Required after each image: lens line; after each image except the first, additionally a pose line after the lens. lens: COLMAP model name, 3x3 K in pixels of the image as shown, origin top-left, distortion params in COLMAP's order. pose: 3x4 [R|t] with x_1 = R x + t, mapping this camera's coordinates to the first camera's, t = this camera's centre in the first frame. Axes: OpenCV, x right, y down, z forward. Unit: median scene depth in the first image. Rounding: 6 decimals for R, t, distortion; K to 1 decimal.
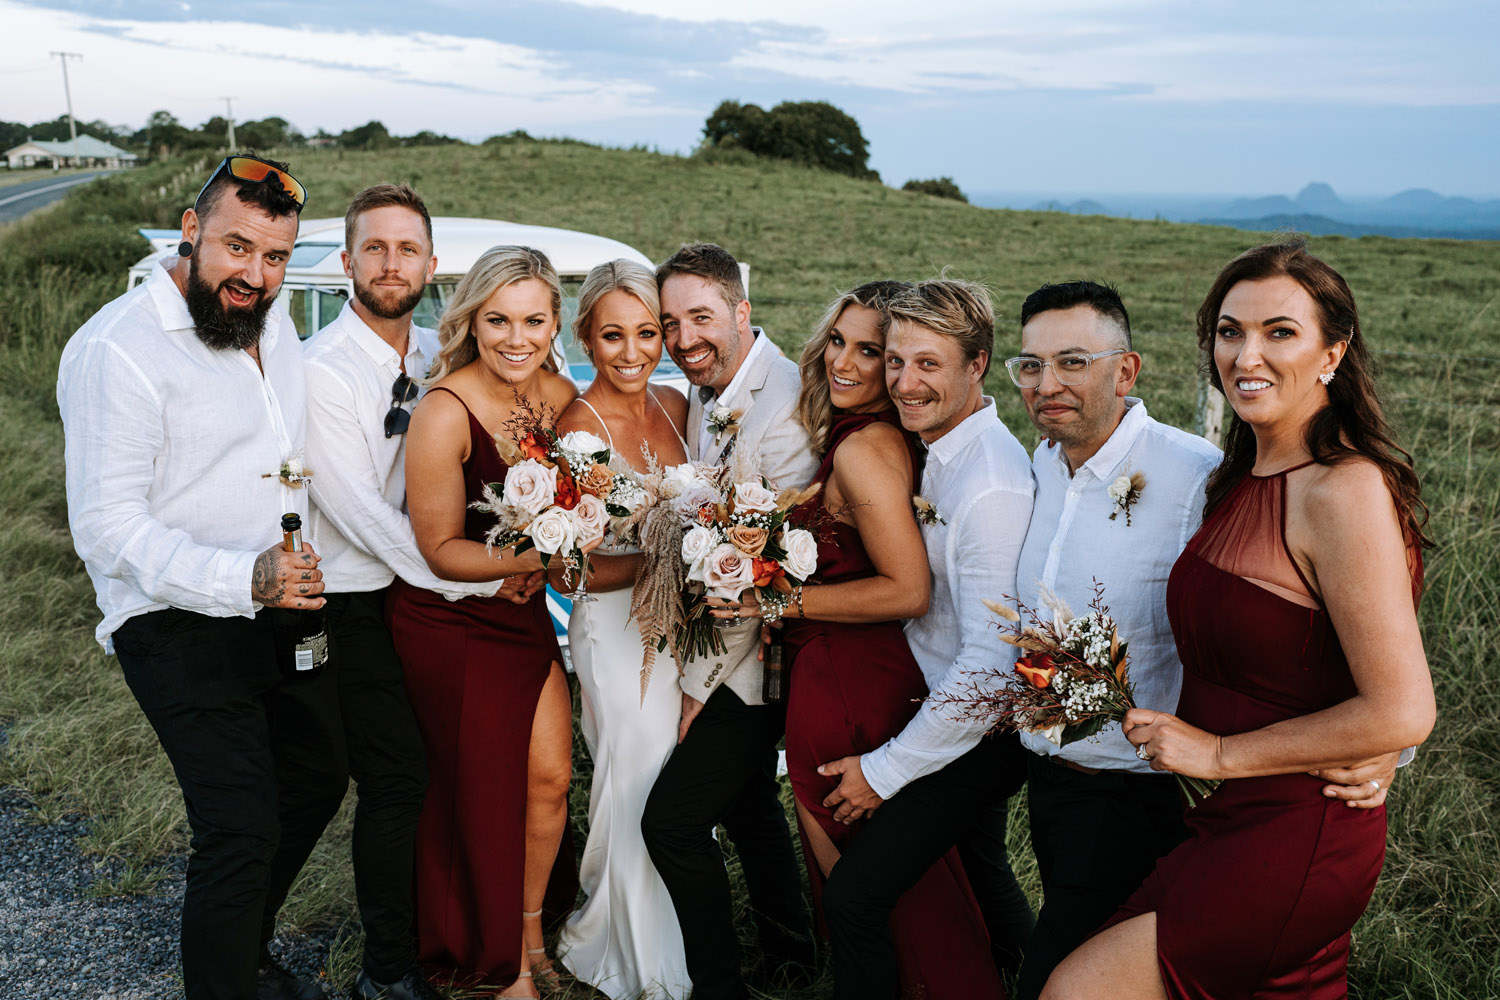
lens RADIAL K [[1237.3, 0, 749.6], [0, 1237.3, 468.0], [0, 0, 1]] dist [-0.024325, -0.000303]
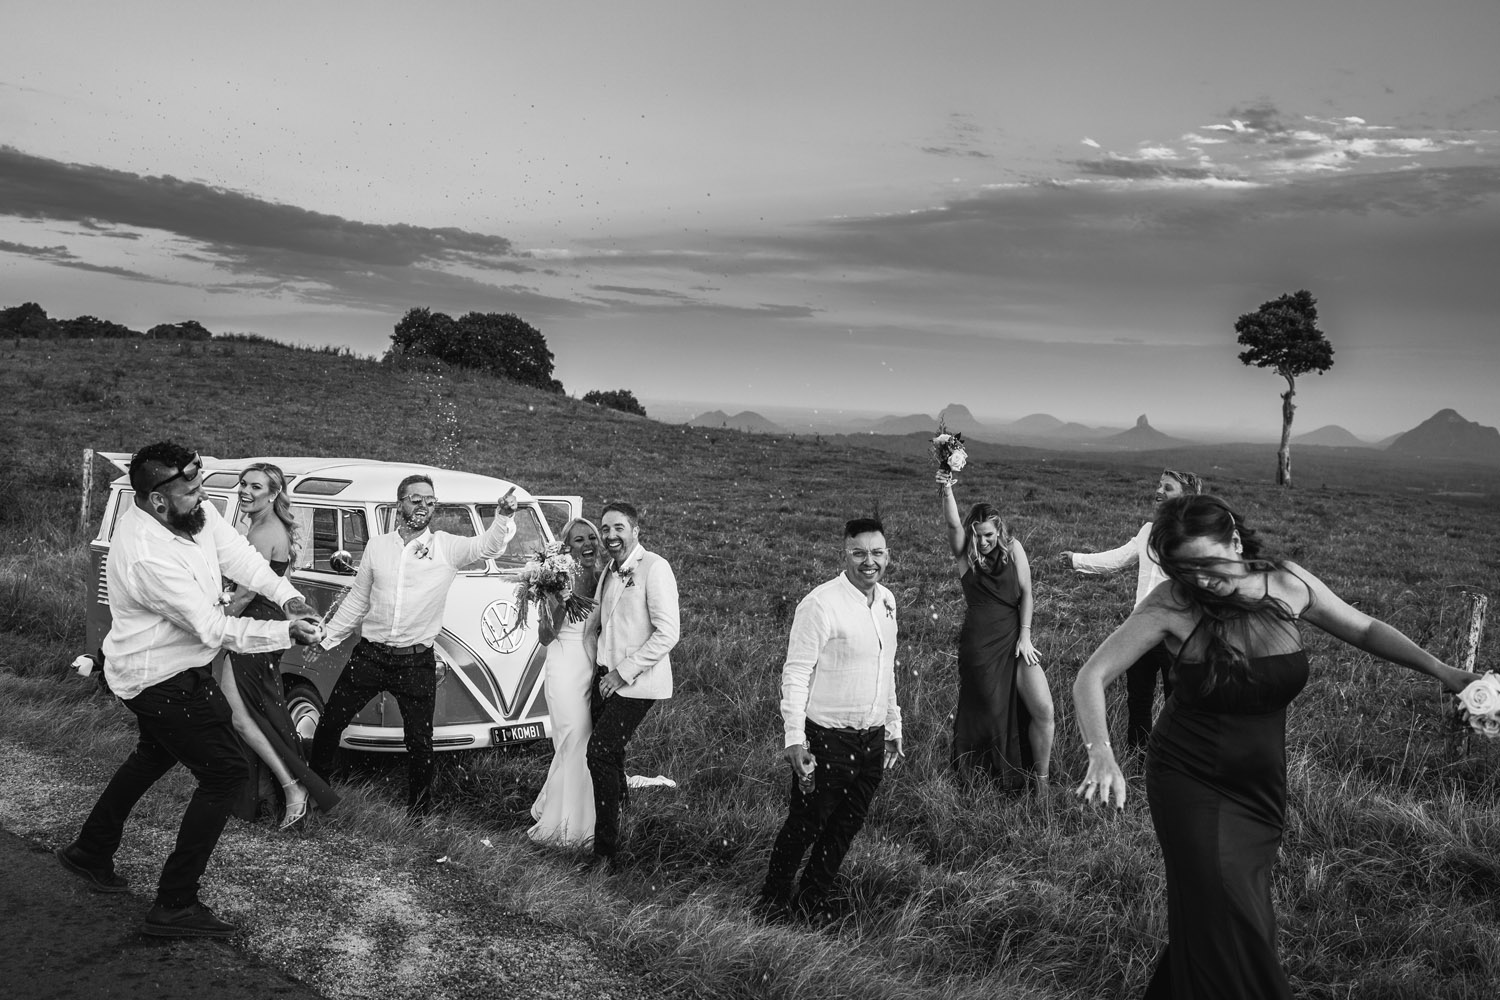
lens RADIAL K [[1512.1, 0, 747.5], [0, 1512.1, 528.1], [0, 0, 1]] dist [-0.066732, 0.197688]
pose [[0.960454, 0.021285, 0.277623, -0.106415], [0.010083, 0.993761, -0.111076, 0.028072], [-0.278256, 0.109483, 0.954247, -0.273845]]
